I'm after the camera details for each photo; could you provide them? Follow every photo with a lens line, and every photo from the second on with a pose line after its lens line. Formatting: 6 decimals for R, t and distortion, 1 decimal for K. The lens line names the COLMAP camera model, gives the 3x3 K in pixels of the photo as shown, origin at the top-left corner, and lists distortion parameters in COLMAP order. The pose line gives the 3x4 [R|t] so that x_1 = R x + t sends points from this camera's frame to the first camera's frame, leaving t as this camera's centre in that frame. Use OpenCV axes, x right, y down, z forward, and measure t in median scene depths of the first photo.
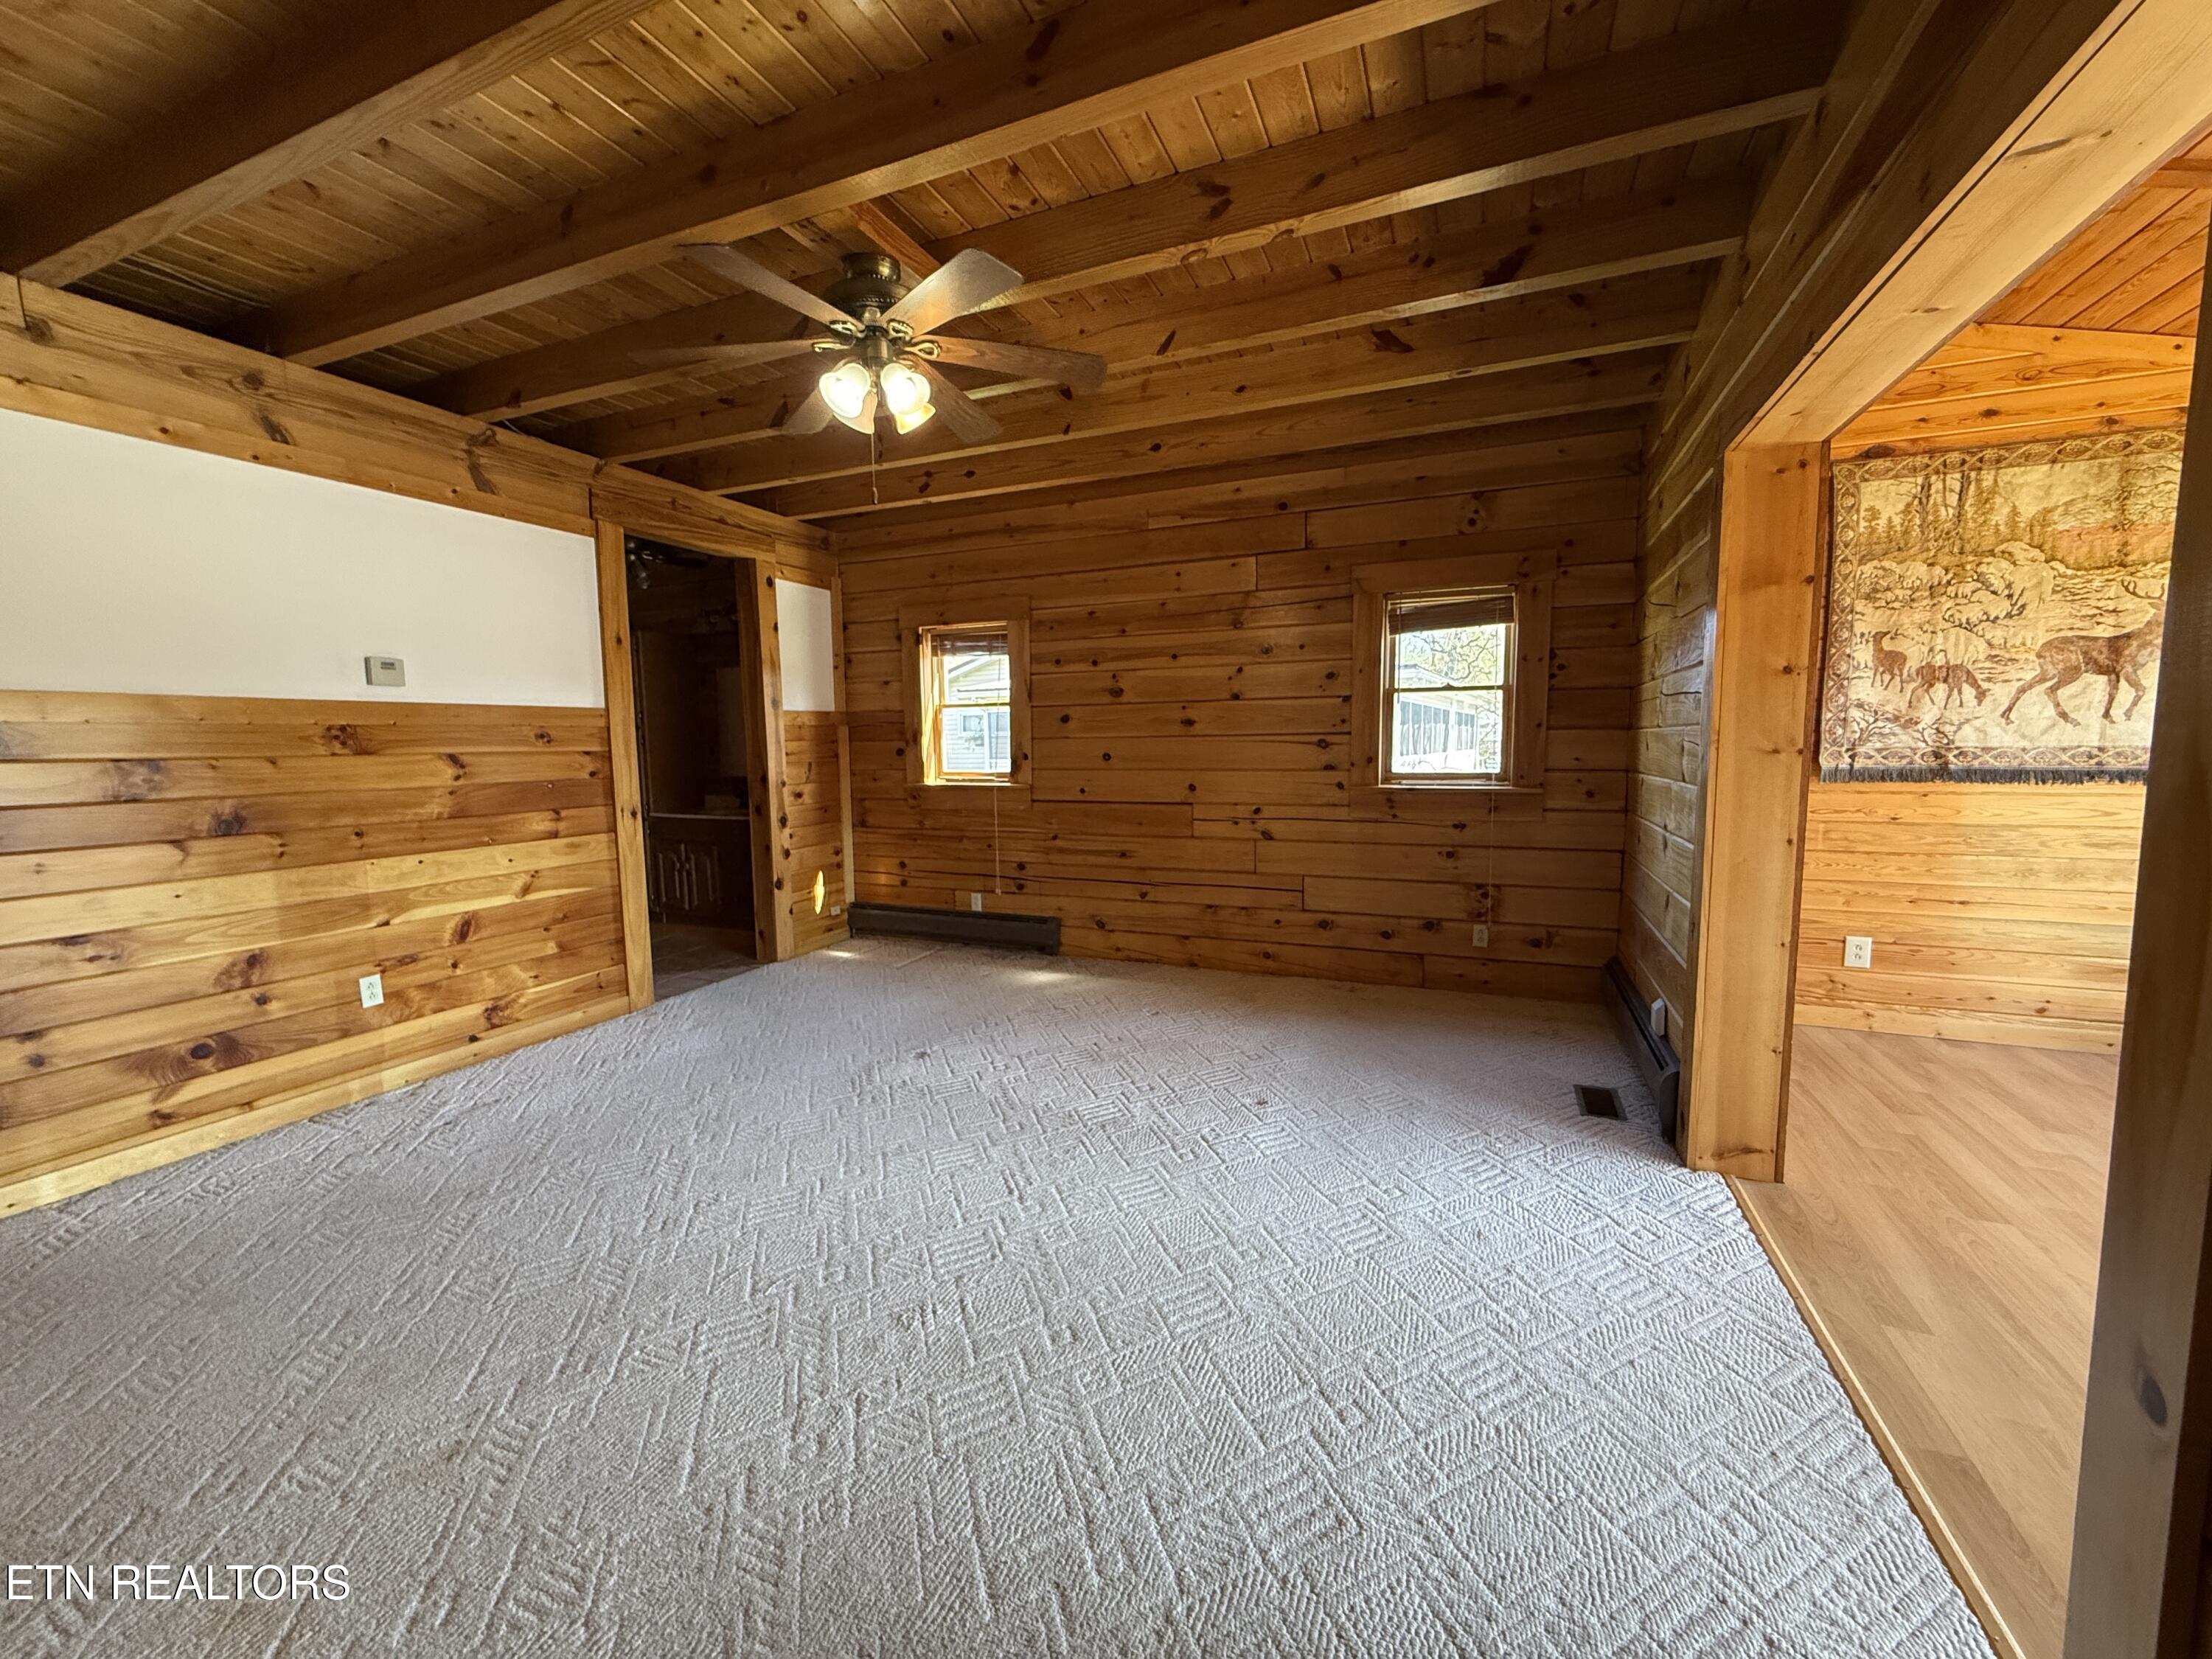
lens RADIAL K [[883.3, 0, 1097.3], [0, 883.3, 828.4], [0, 0, 1]] dist [-0.001912, 0.000597]
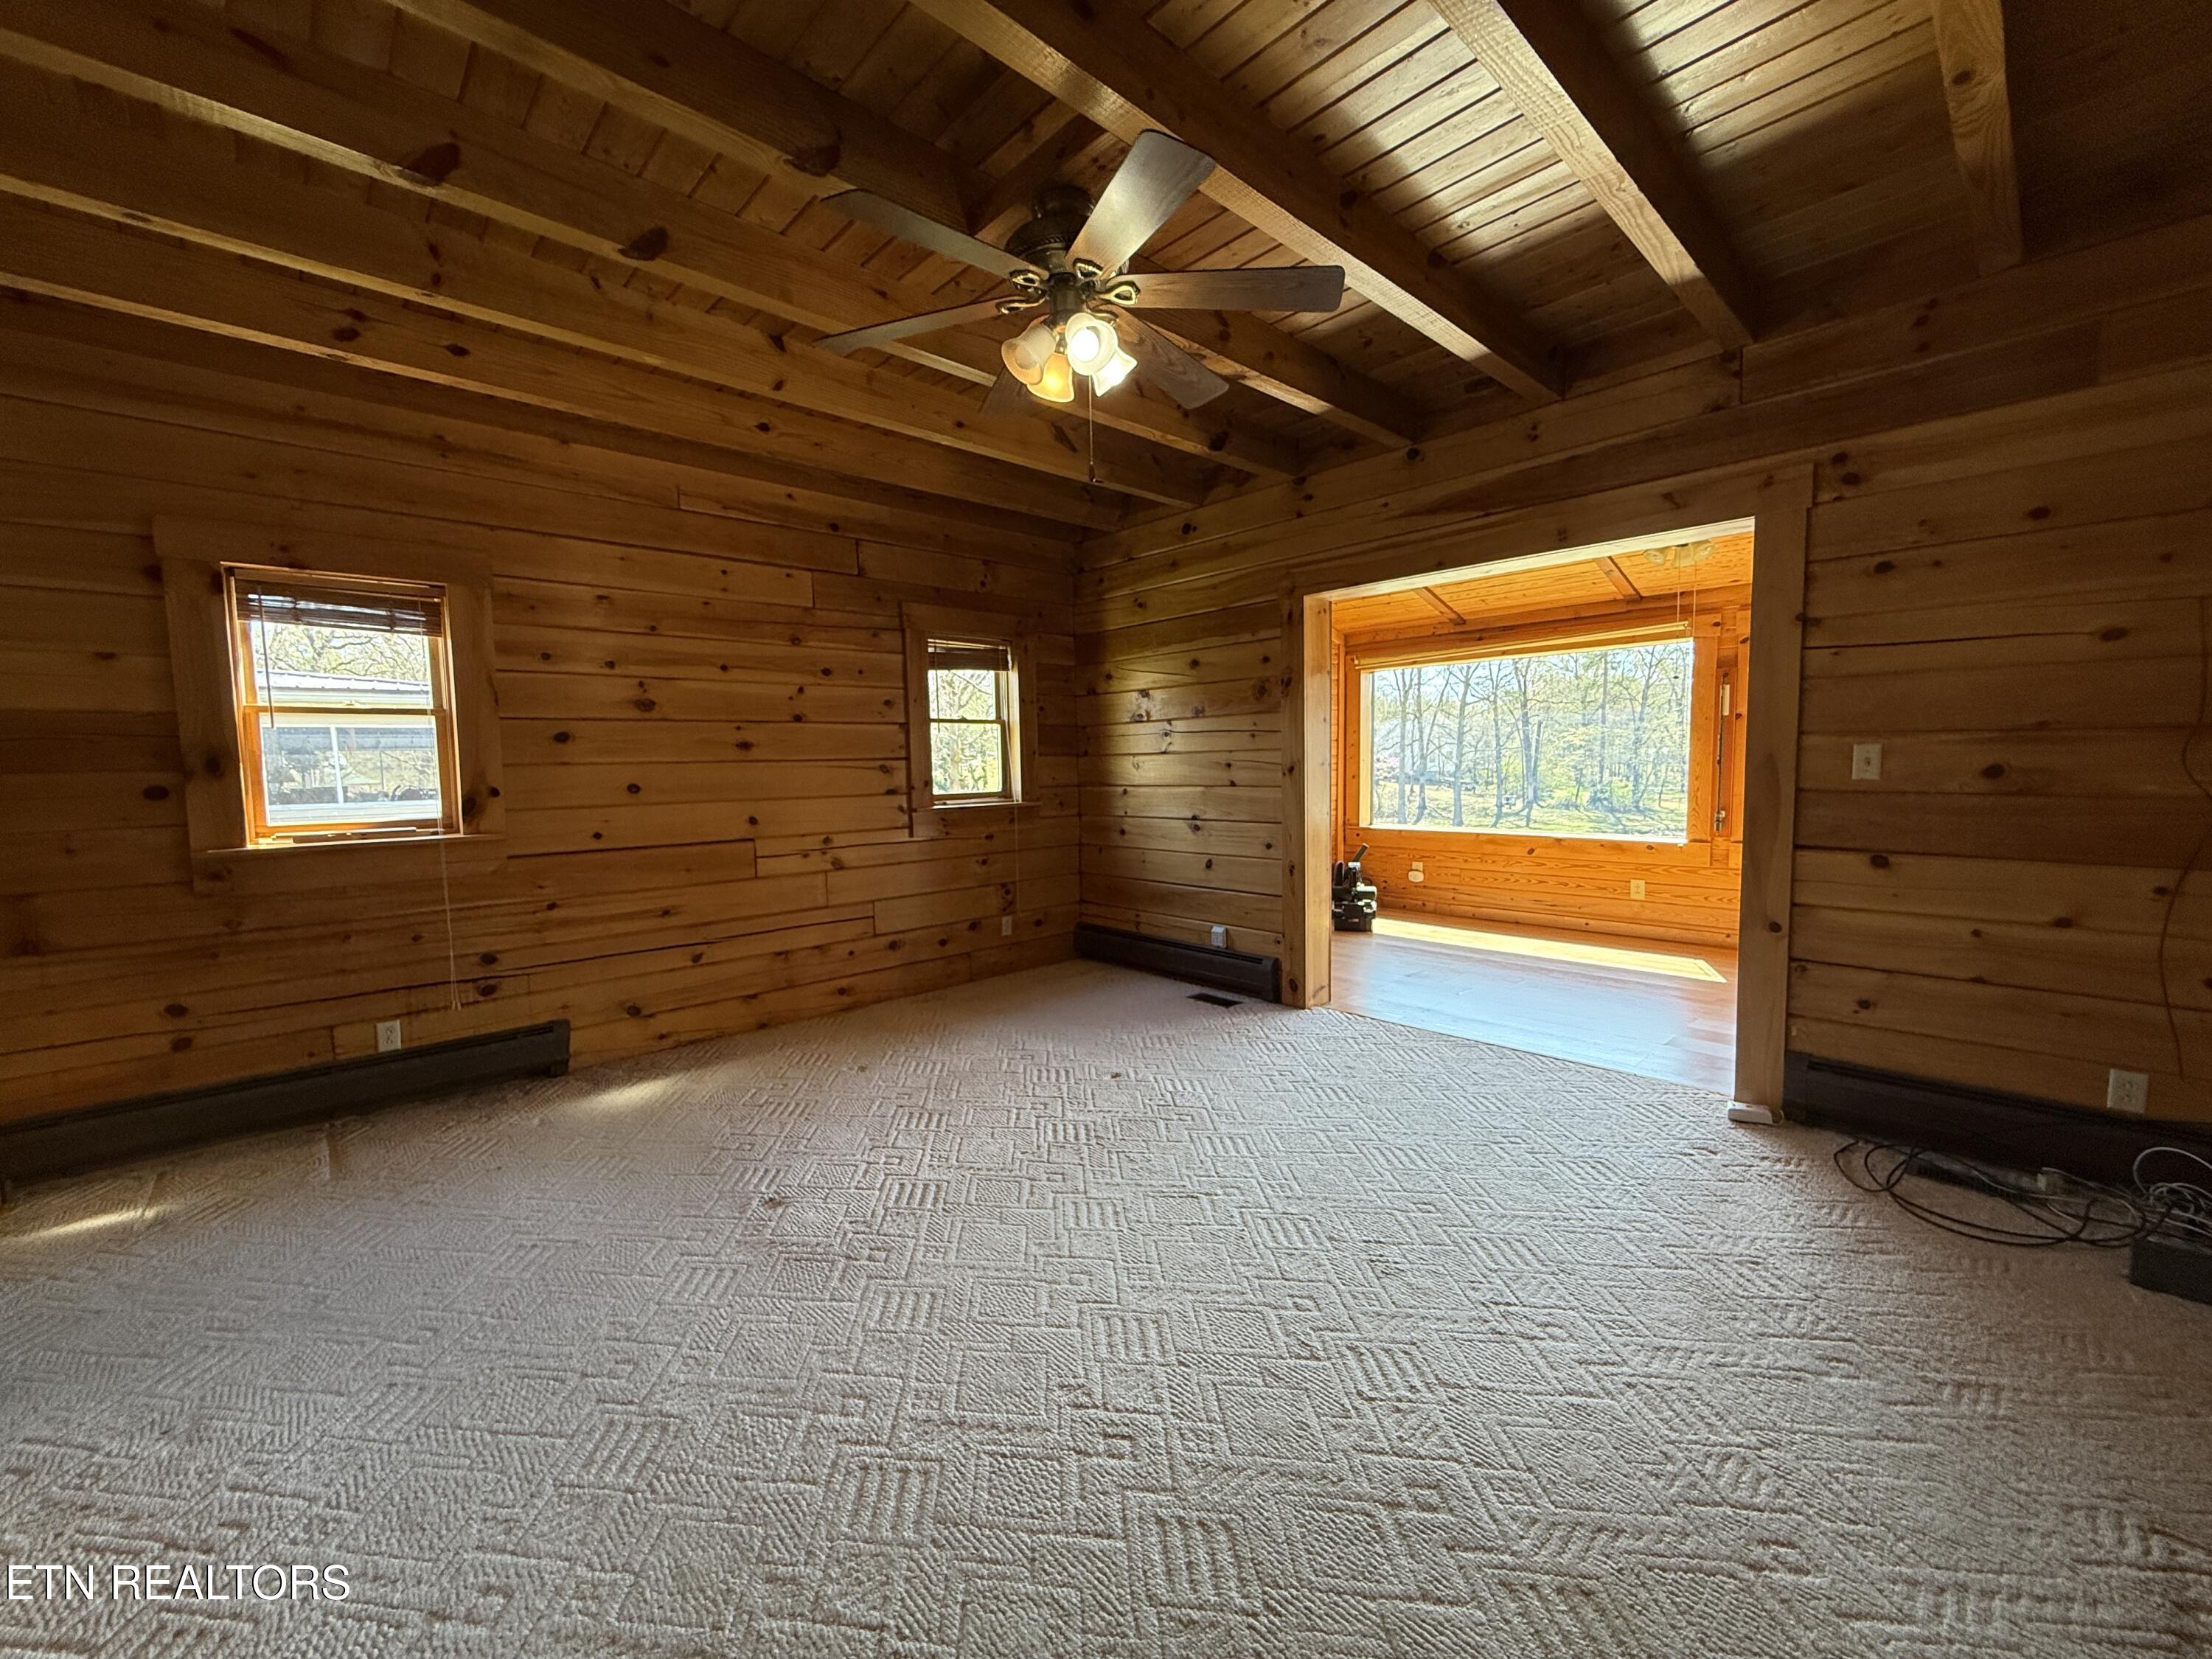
lens RADIAL K [[883.3, 0, 1099.5], [0, 883.3, 827.4], [0, 0, 1]] dist [-0.001912, 0.000597]
pose [[0.405315, -0.063221, 0.911988, -0.561025], [0.106158, 0.994112, 0.021735, -0.023287], [-0.907992, 0.088005, 0.409640, 0.348829]]
